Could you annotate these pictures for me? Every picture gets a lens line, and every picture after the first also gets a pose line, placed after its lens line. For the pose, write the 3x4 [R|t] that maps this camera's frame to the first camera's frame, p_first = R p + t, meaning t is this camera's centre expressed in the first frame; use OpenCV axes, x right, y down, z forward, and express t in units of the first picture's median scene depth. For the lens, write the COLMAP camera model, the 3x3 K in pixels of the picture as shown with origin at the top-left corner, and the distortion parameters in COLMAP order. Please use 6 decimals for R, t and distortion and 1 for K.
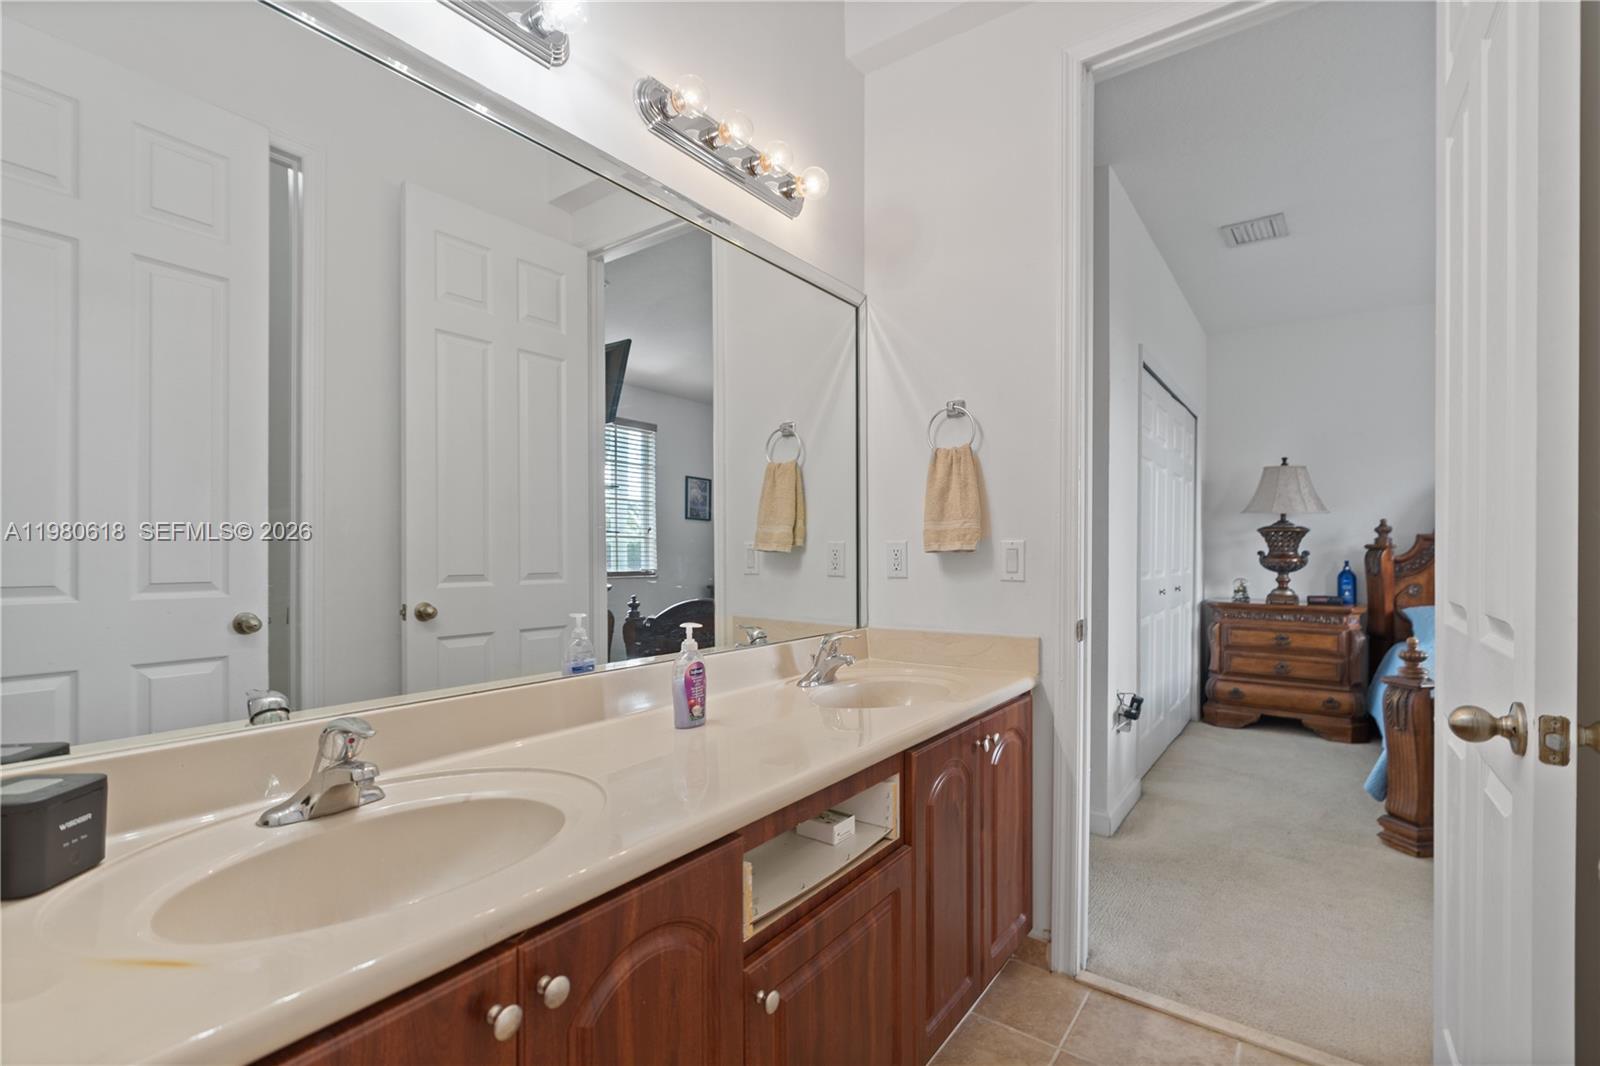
lens RADIAL K [[722.1, 0, 799.0], [0, 722.1, 542.7], [0, 0, 1]] dist [-0.005440, 0.003774]
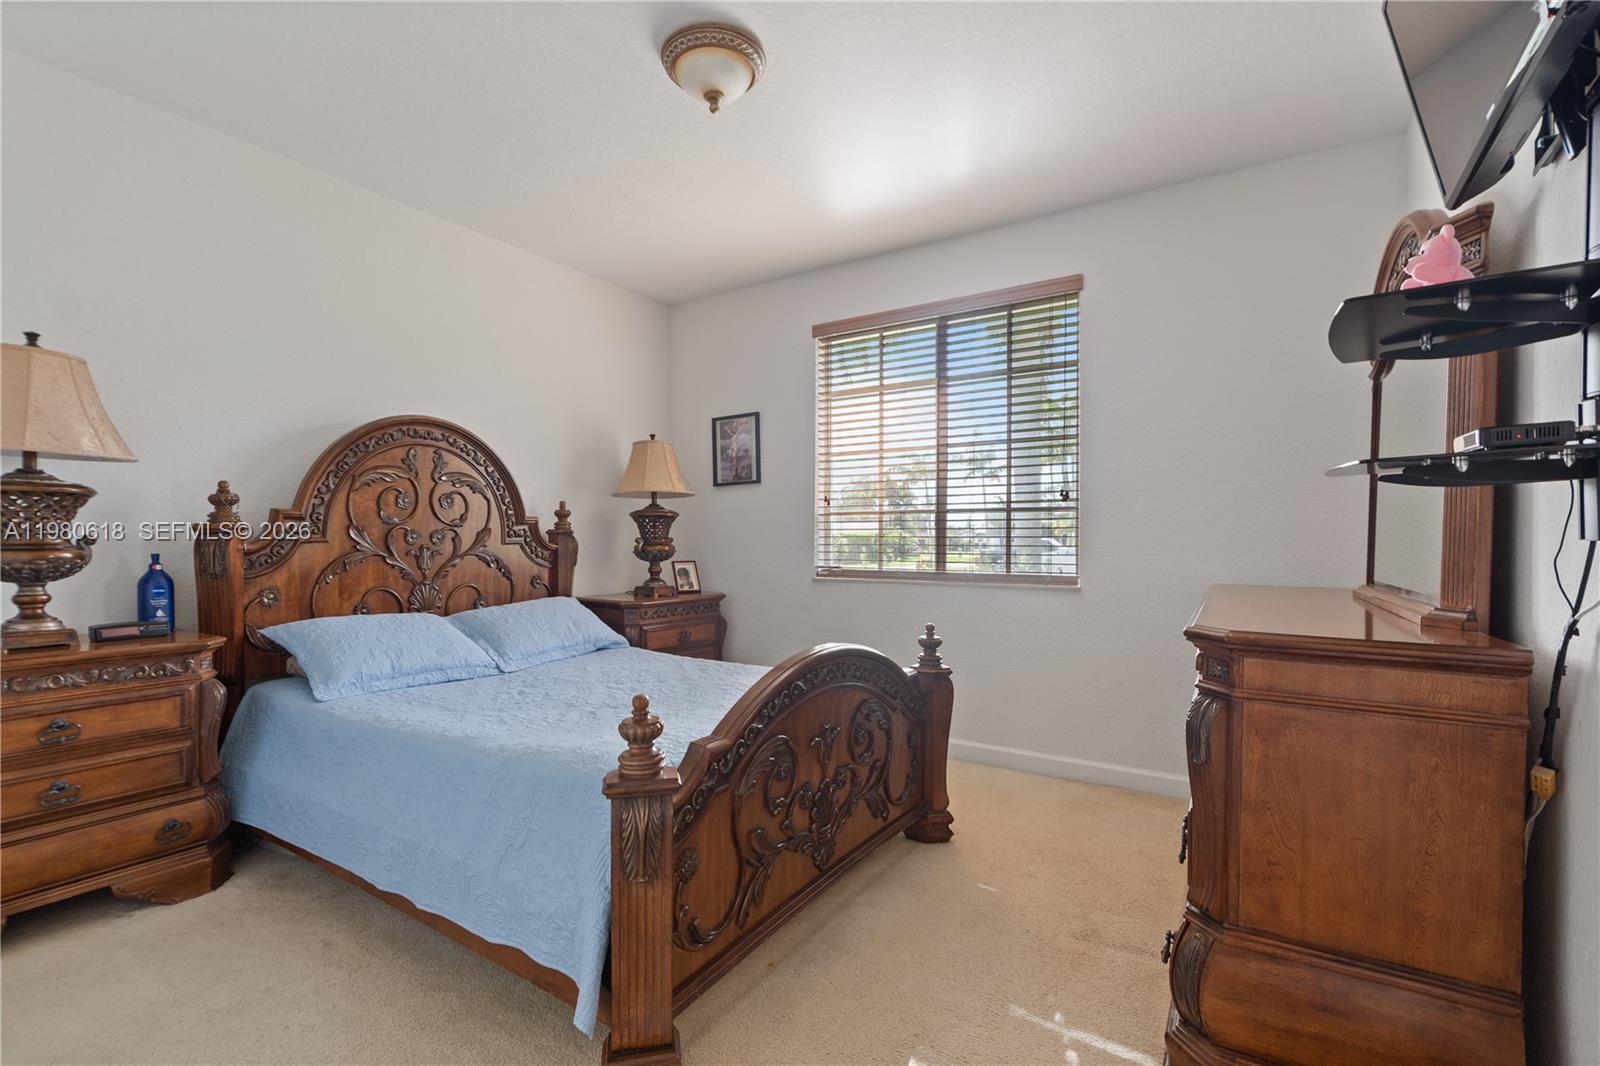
lens RADIAL K [[722.1, 0, 780.0], [0, 722.1, 560.0], [0, 0, 1]] dist [-0.005440, 0.003774]
pose [[-0.026726, -0.029064, 0.999220, 0.209271], [-0.002095, 0.999577, 0.029018, 0.013453], [-0.999641, -0.001318, -0.026775, 0.557884]]
